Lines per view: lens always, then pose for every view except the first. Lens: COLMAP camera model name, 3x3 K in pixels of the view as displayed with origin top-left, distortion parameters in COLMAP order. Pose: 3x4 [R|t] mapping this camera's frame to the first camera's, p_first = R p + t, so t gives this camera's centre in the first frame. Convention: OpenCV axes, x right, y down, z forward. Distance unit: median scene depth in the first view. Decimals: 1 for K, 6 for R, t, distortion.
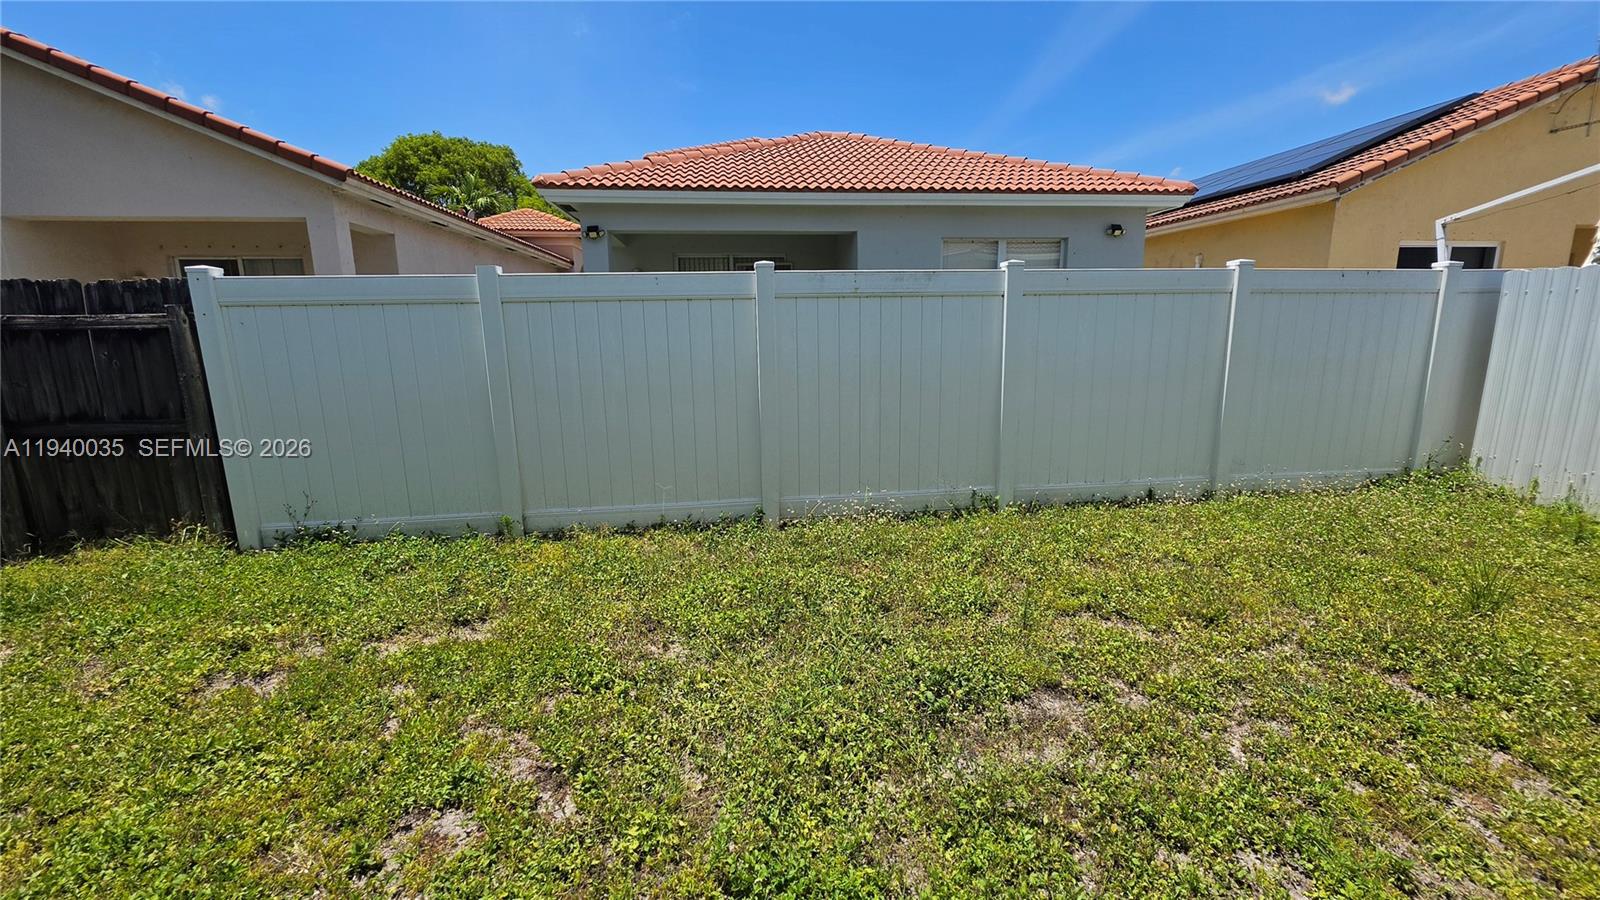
lens RADIAL K [[637.0, 0, 801.0], [0, 637.0, 441.7], [0, 0, 1]] dist [-0.001755, -0.000075]
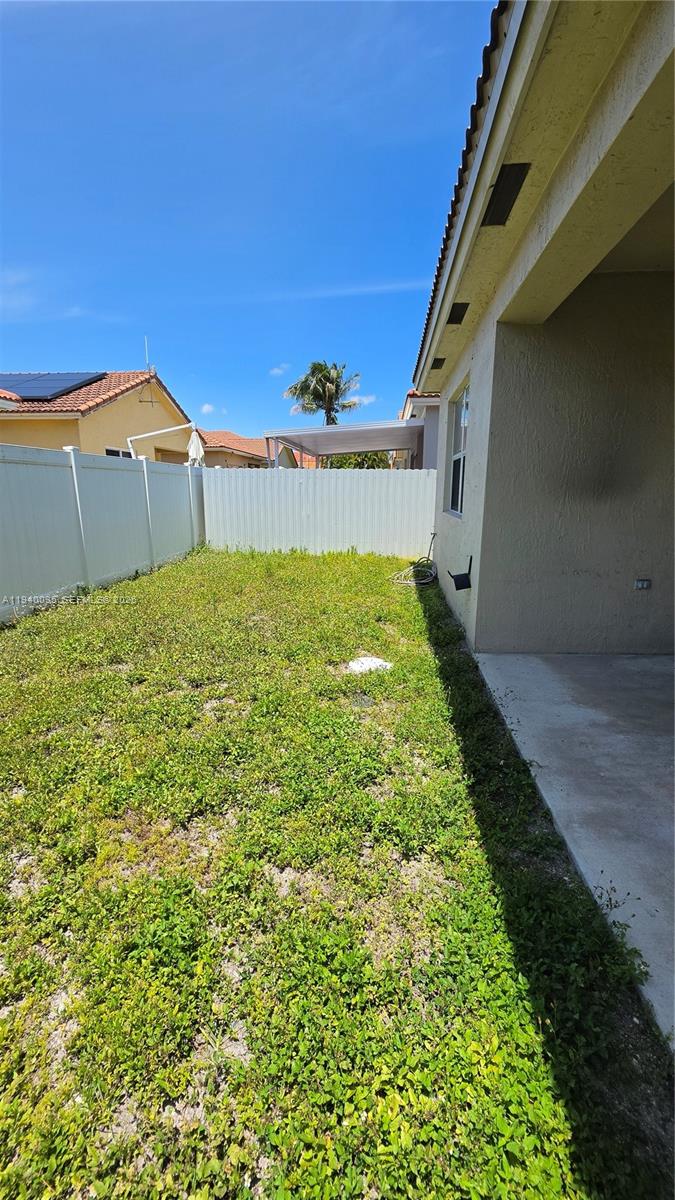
lens RADIAL K [[477.8, 0, 343.3], [0, 477.8, 601.0], [0, 0, 1]] dist [-0.001755, -0.000075]
pose [[0.208407, -0.209209, 0.955405, -1.100245], [0.168786, 0.969891, 0.175563, 0.019966], [-0.963368, 0.124670, 0.237444, 0.067238]]
